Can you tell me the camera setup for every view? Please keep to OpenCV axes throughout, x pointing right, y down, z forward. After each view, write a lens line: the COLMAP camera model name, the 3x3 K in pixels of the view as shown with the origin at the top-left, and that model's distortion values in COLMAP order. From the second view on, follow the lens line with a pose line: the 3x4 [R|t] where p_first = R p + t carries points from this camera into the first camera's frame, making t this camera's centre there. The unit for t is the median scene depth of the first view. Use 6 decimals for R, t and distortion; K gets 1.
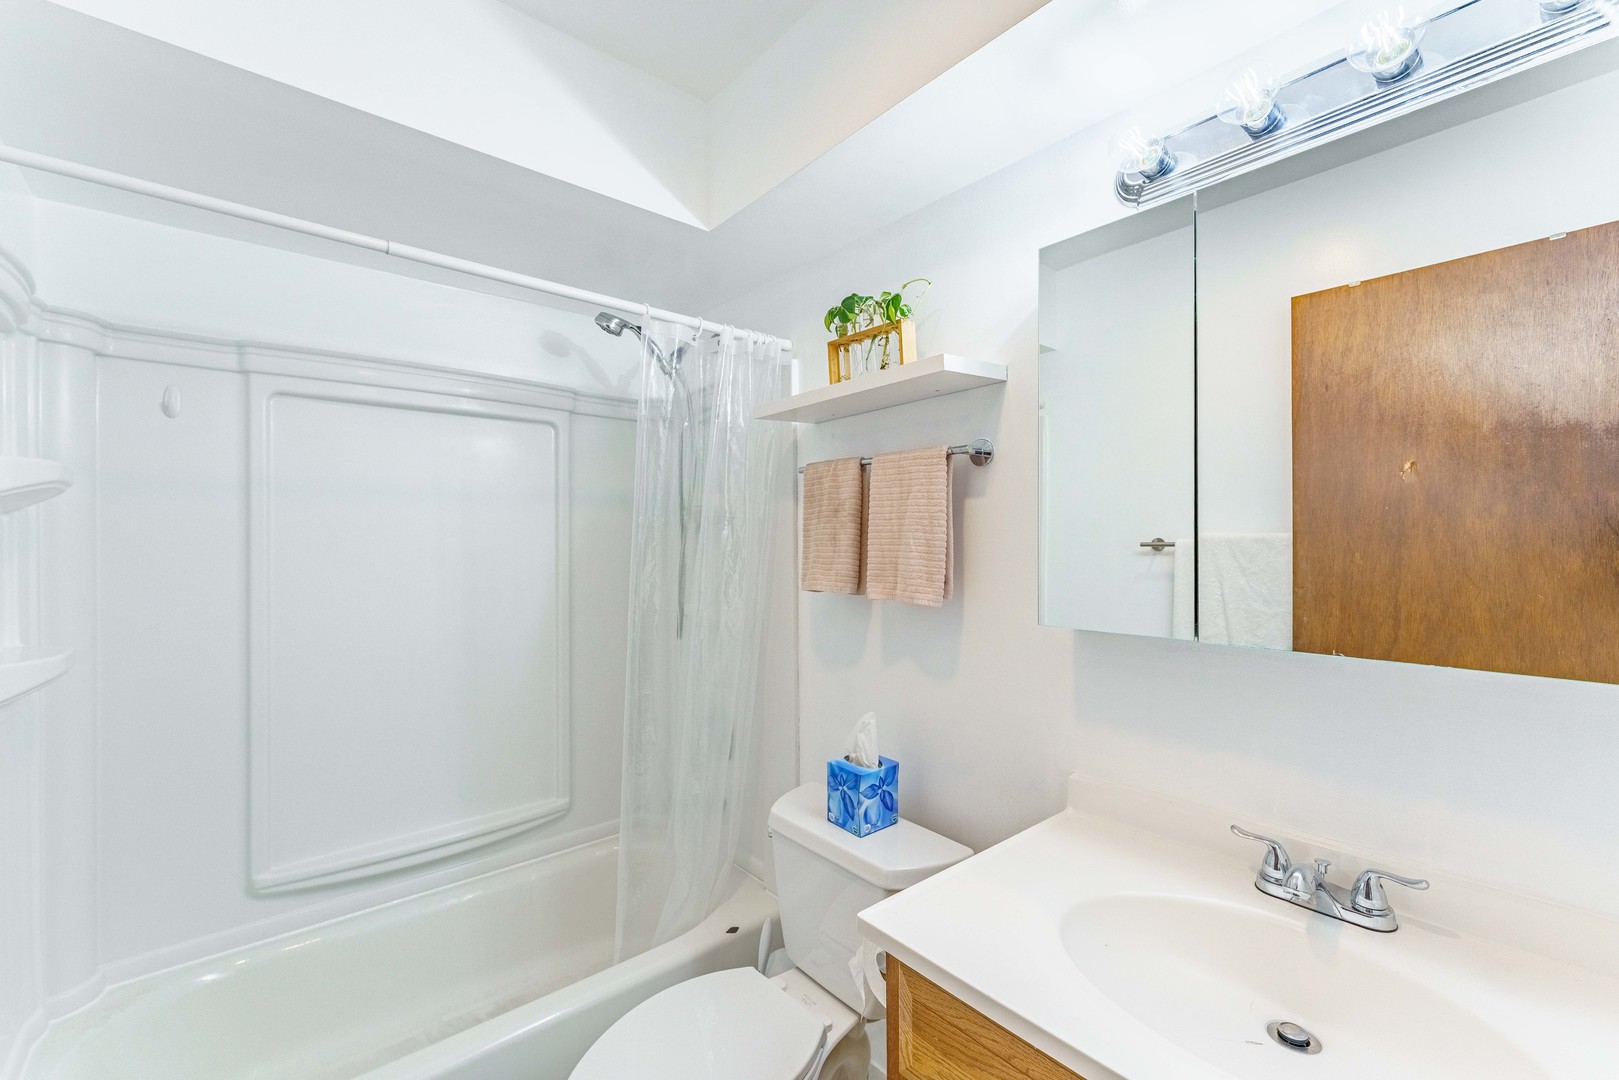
lens RADIAL K [[663.8, 0, 801.8], [0, 663.8, 542.2], [0, 0, 1]] dist [0.002093, -0.000877]
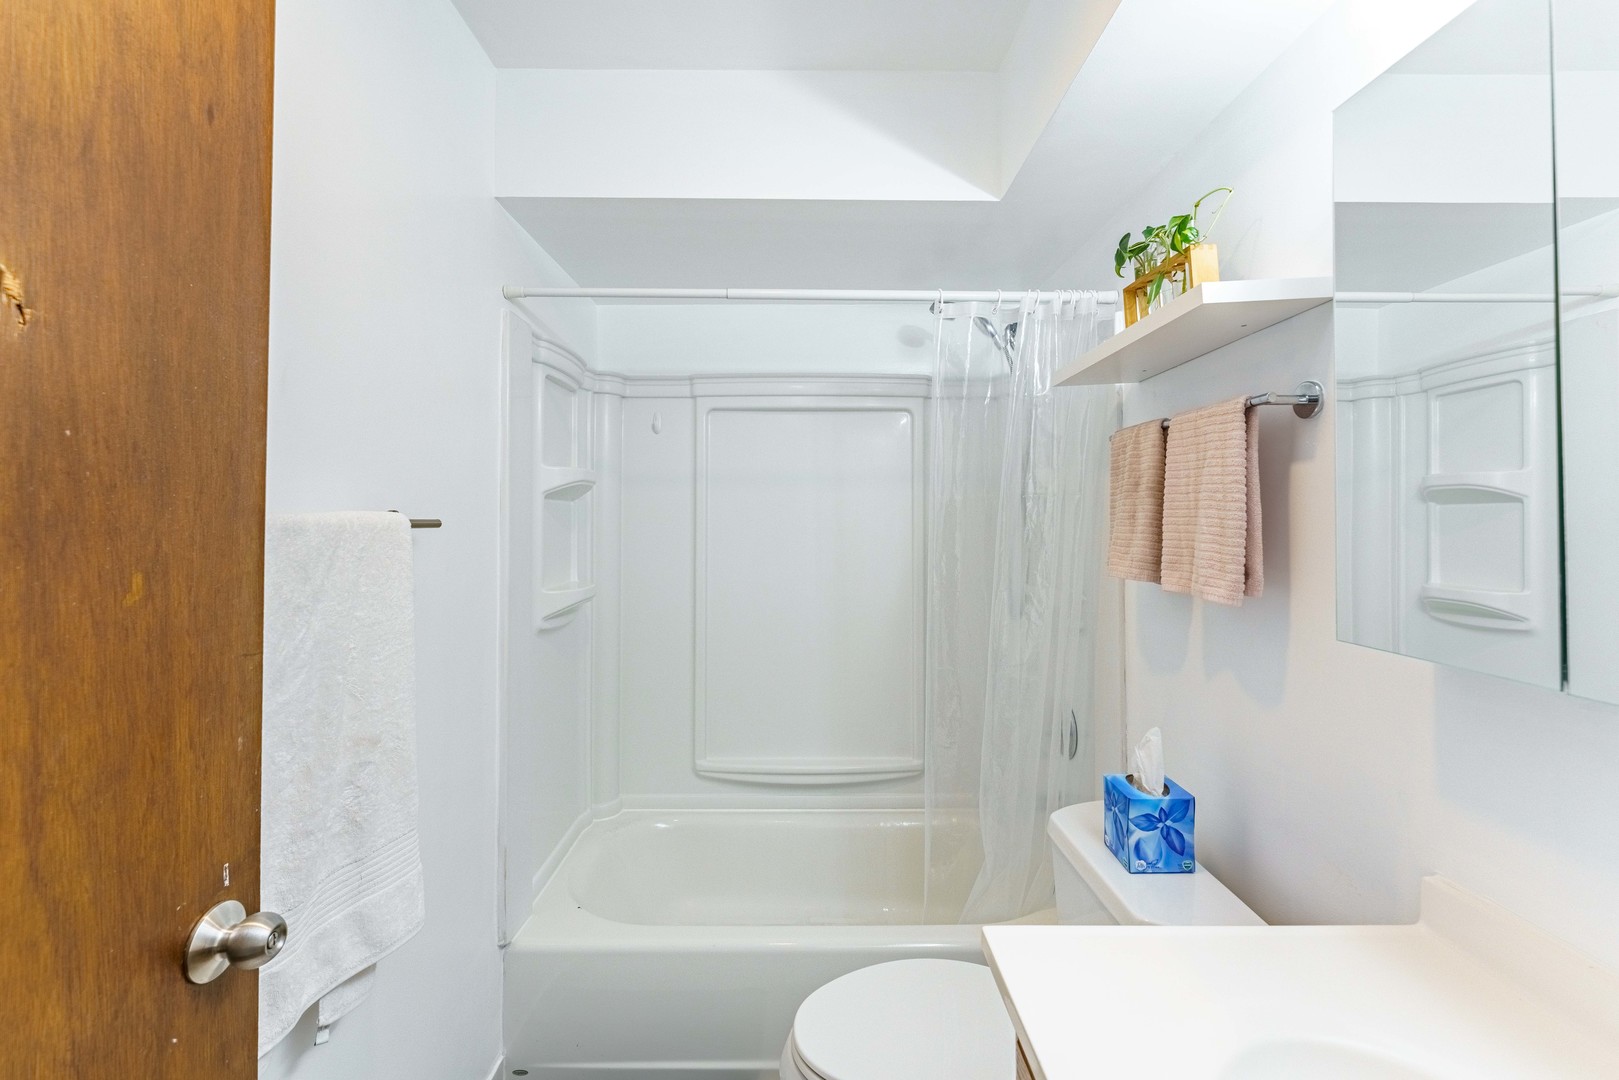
lens RADIAL K [[663.8, 0, 789.2], [0, 663.8, 510.2], [0, 0, 1]] dist [0.002093, -0.000877]
pose [[0.772319, -0.004745, -0.635218, 0.264600], [-0.004107, 0.999914, -0.012463, -0.001709], [0.635222, 0.012234, 0.772233, 0.065217]]
